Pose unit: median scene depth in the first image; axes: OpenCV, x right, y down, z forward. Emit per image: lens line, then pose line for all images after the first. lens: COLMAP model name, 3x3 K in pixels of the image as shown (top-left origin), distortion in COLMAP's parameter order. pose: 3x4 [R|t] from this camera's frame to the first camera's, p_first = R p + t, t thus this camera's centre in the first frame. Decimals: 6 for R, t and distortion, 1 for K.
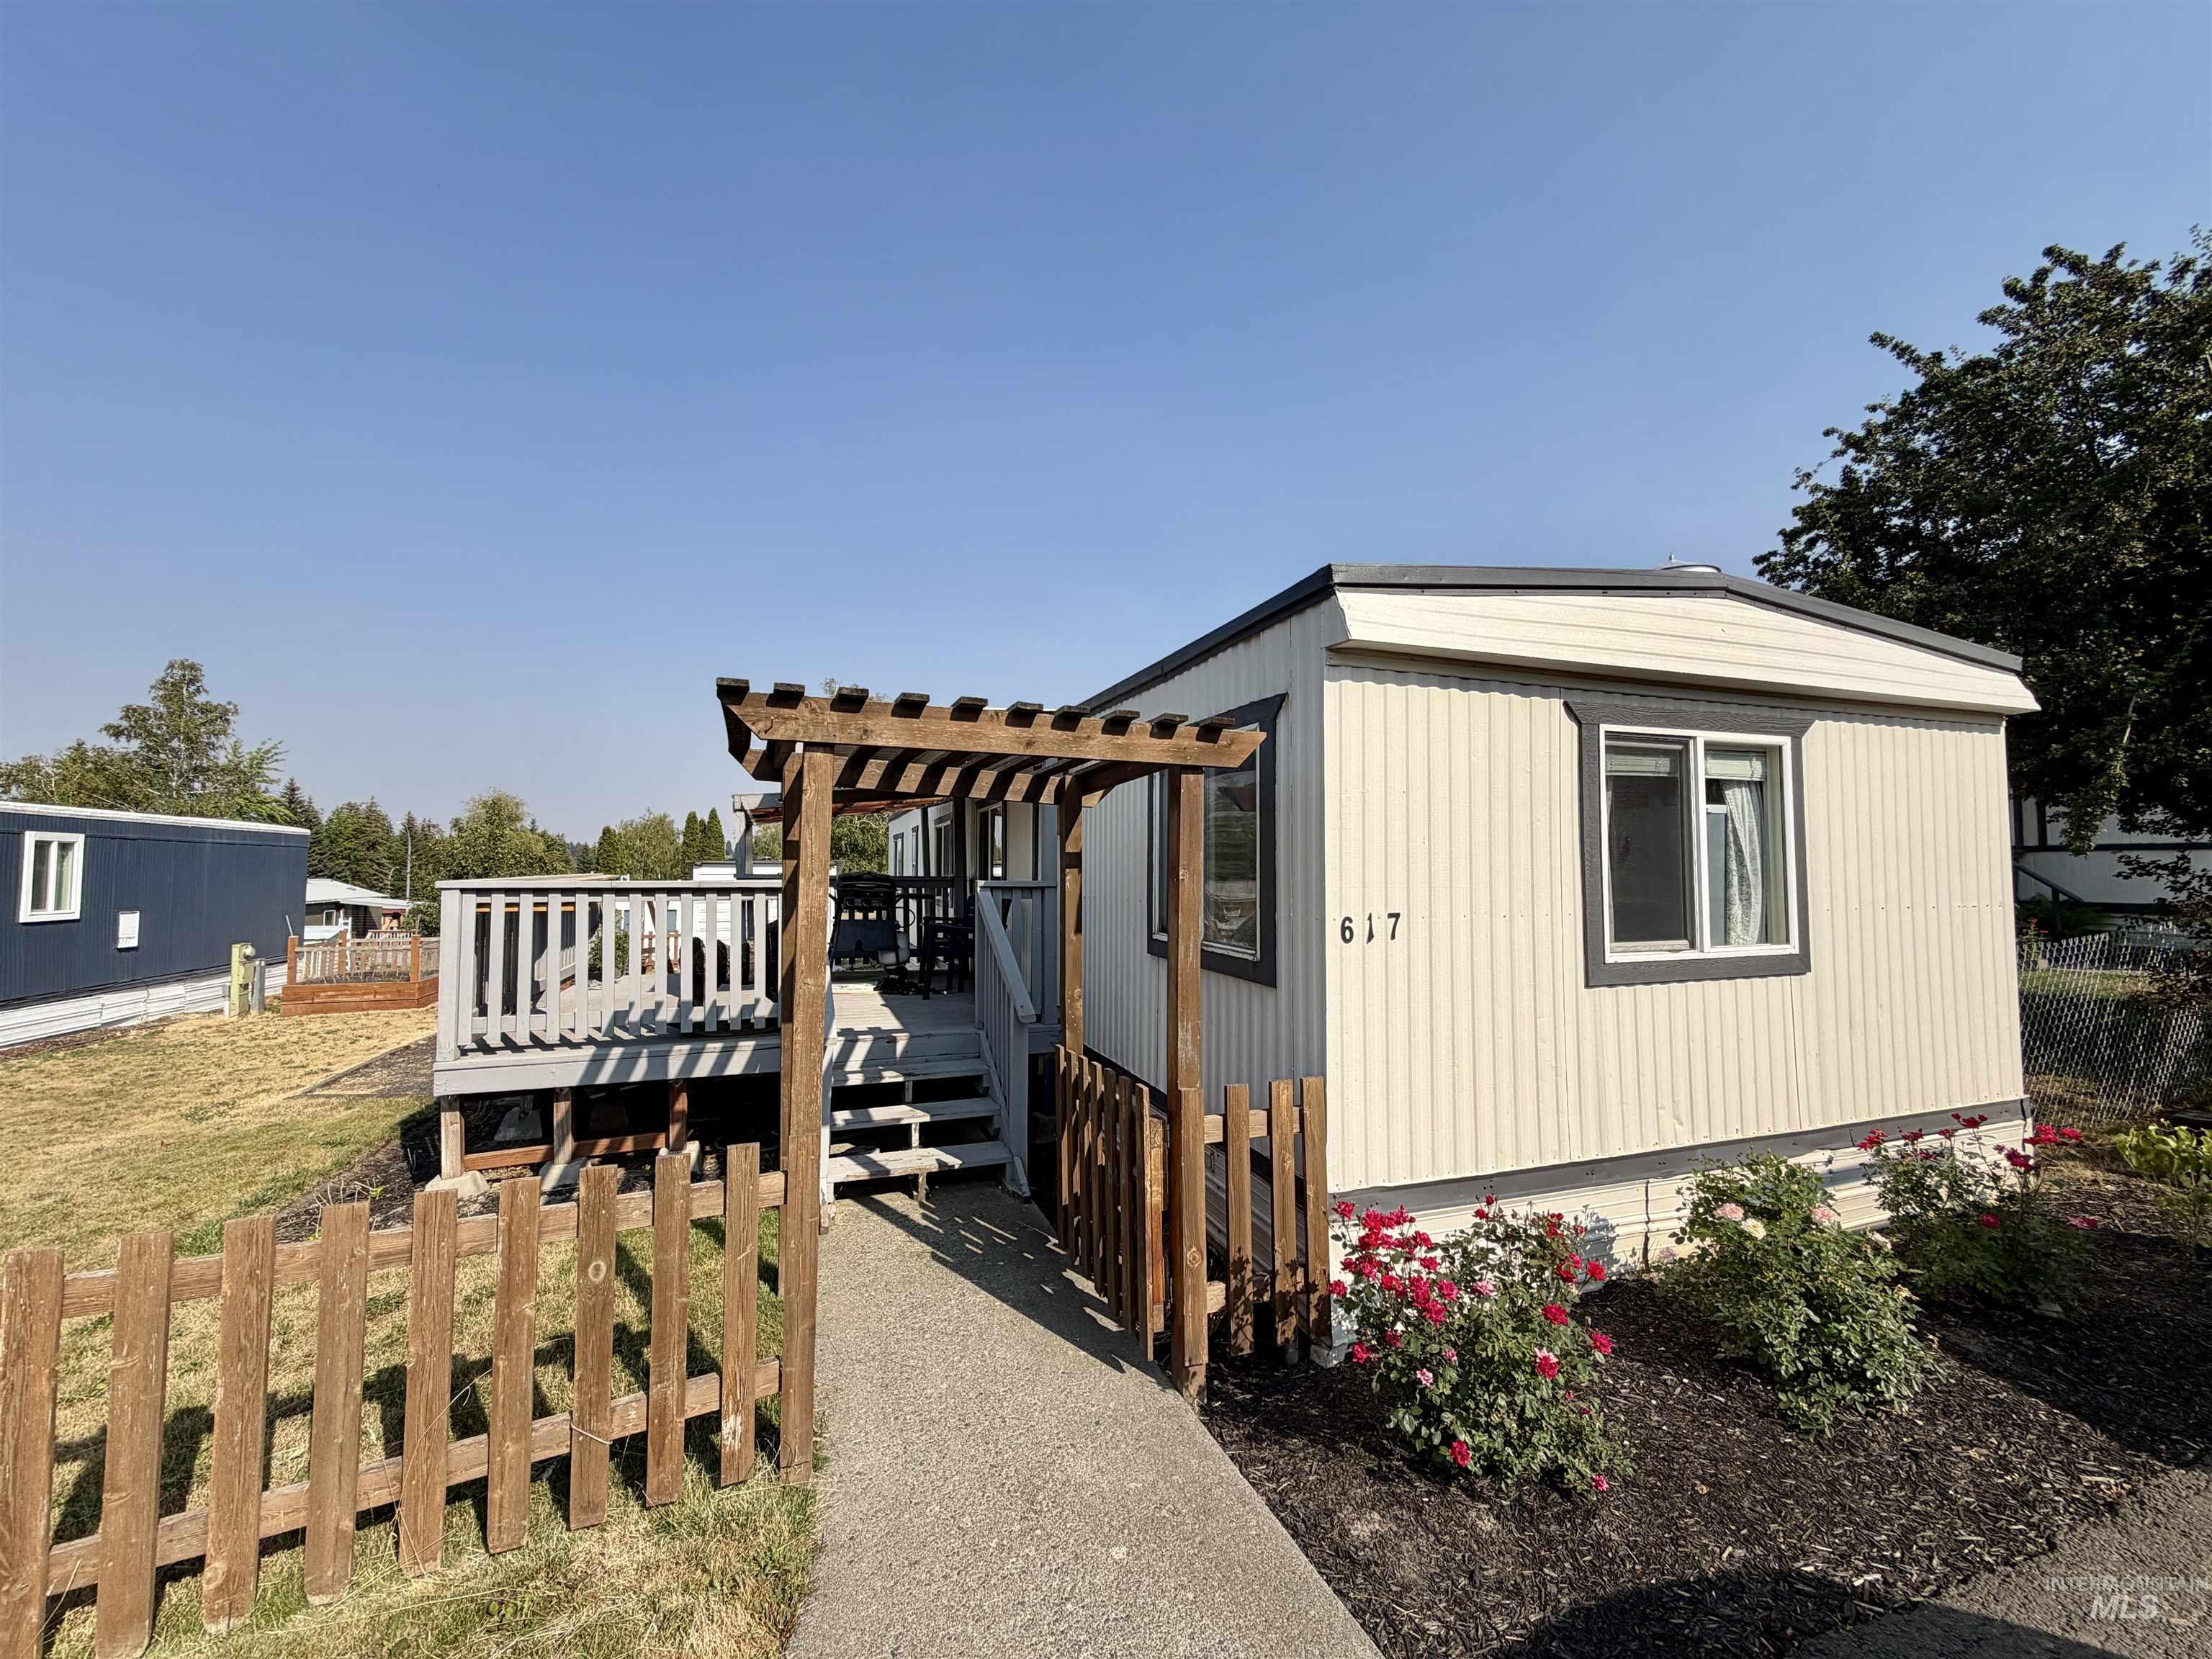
lens RADIAL K [[888.2, 0, 1100.8], [0, 888.2, 832.0], [0, 0, 1]] dist [0.001209, 0.000106]
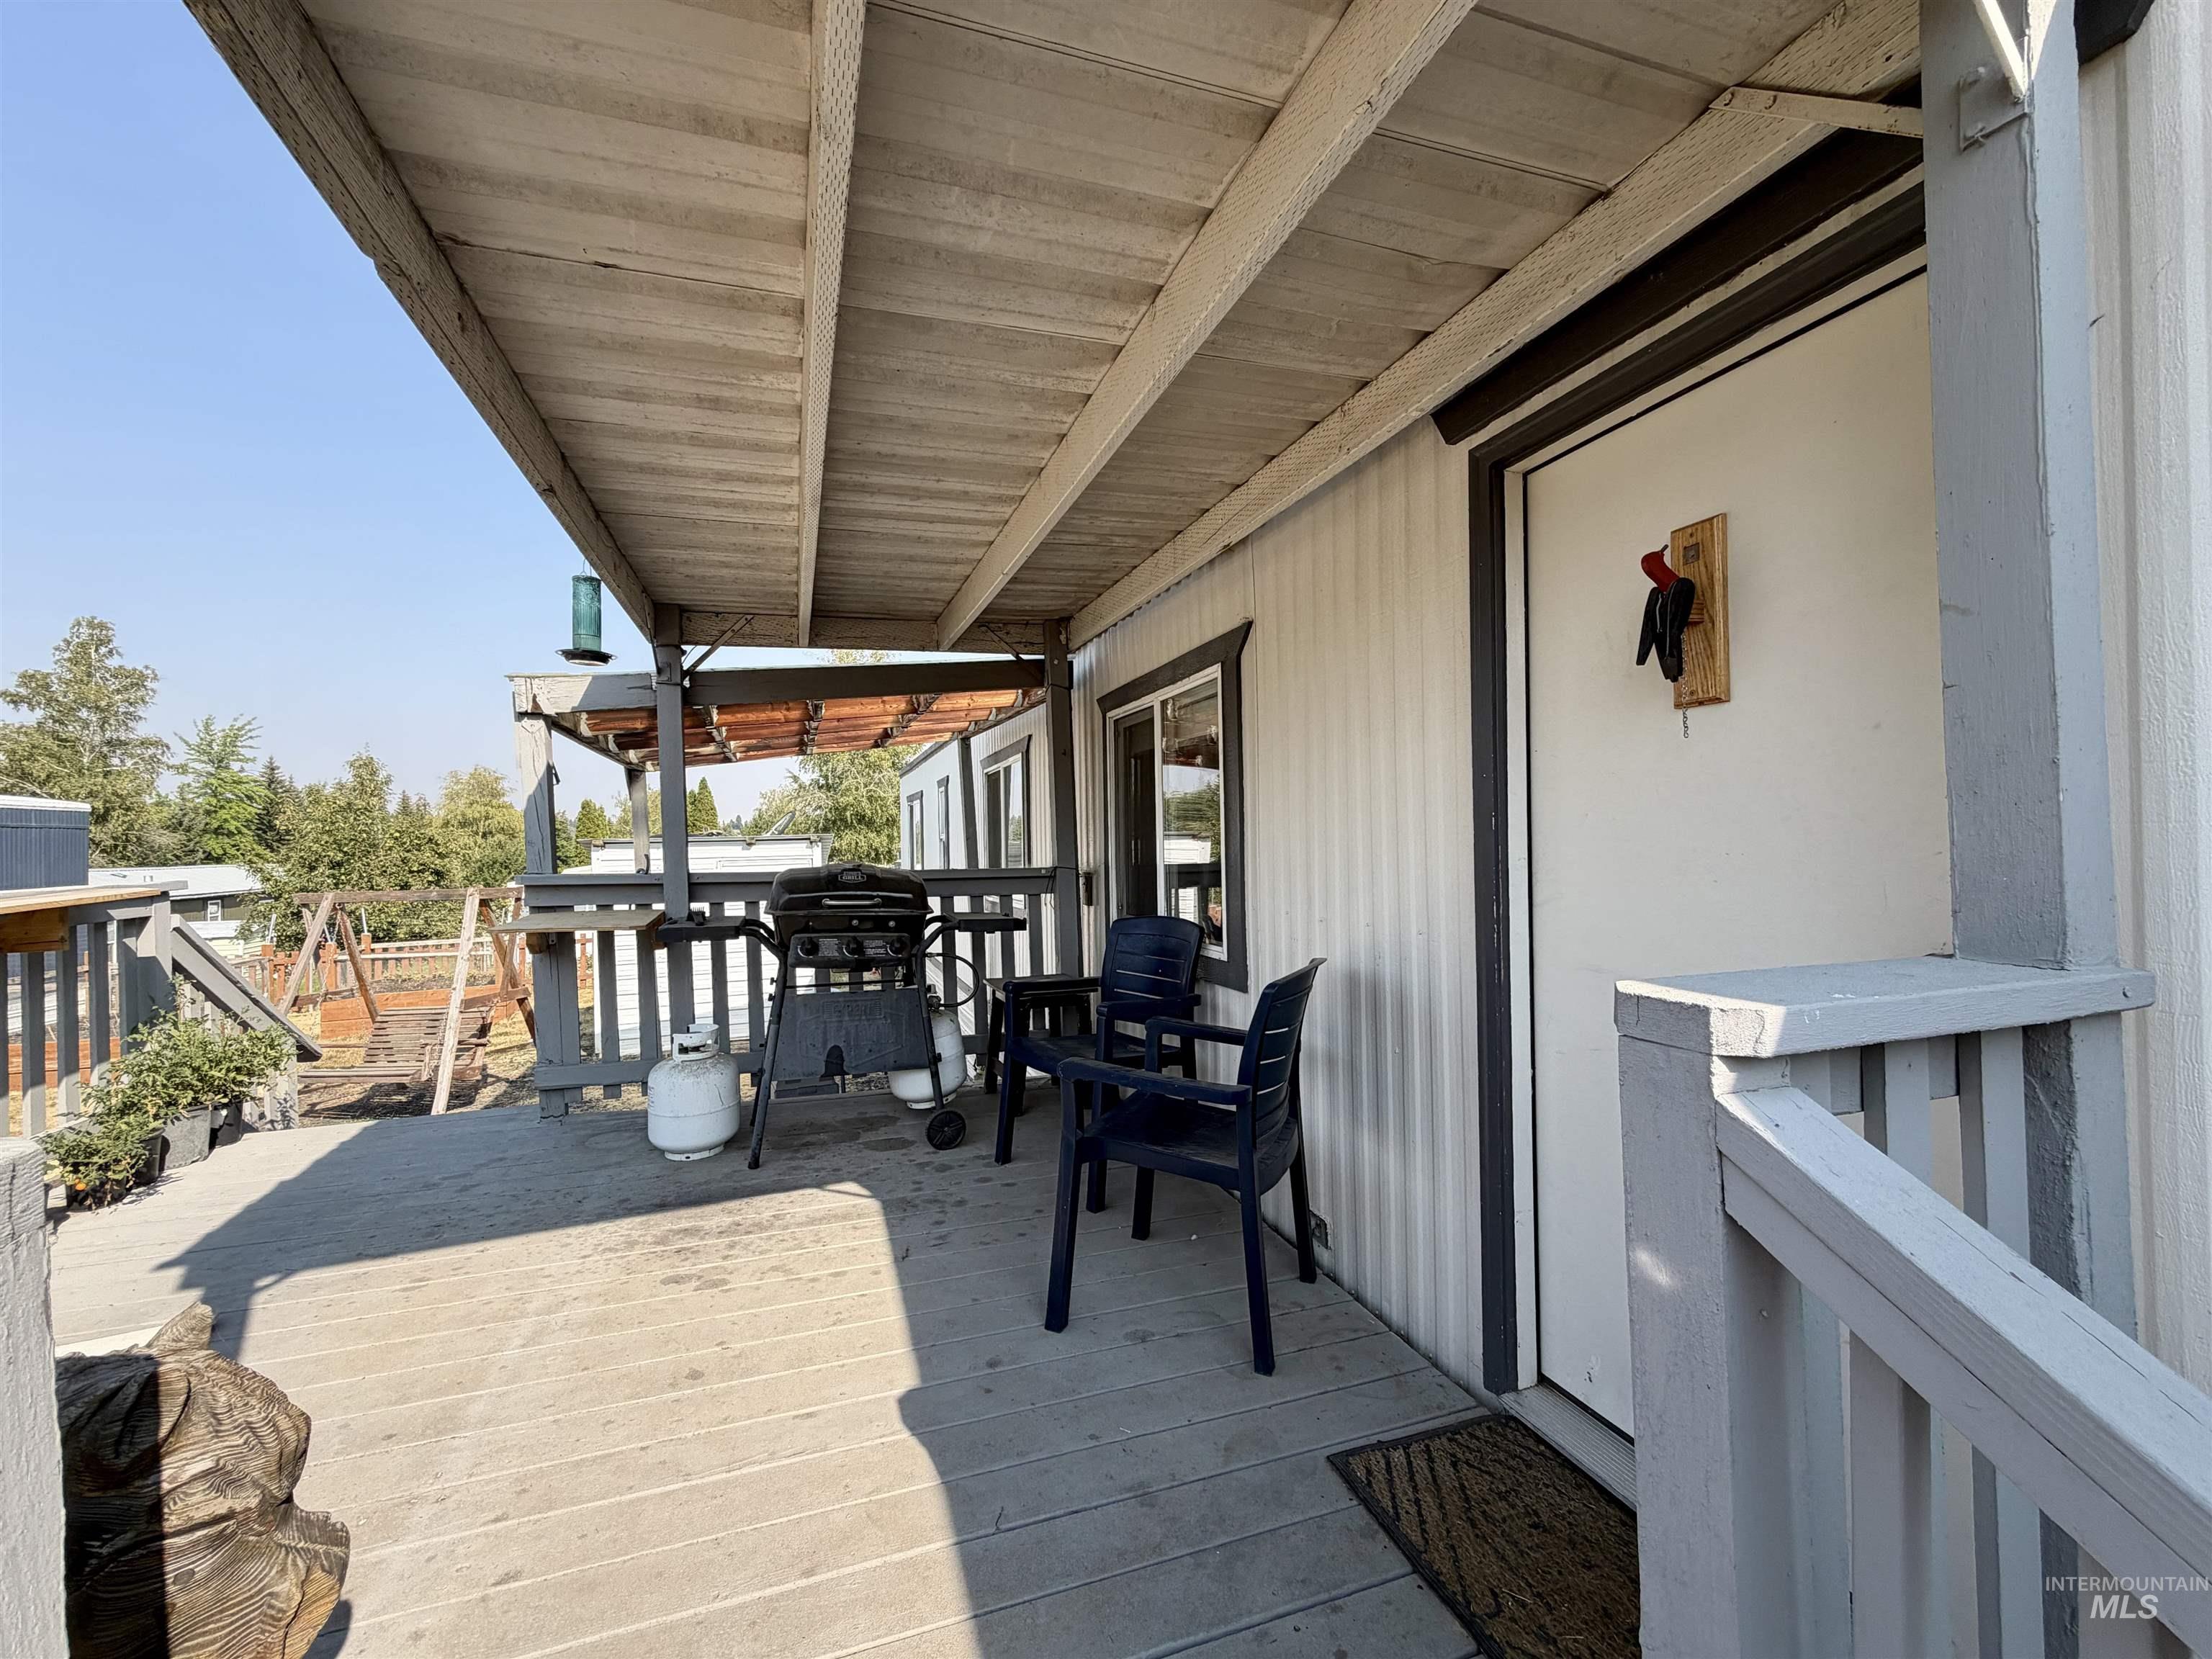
lens RADIAL K [[888.2, 0, 1100.8], [0, 888.2, 832.0], [0, 0, 1]] dist [0.001209, 0.000106]
pose [[0.999775, -0.017862, -0.011425, -0.325452], [0.018263, 0.999185, 0.036007, 0.039439], [0.010772, -0.036207, 0.999286, 1.333211]]
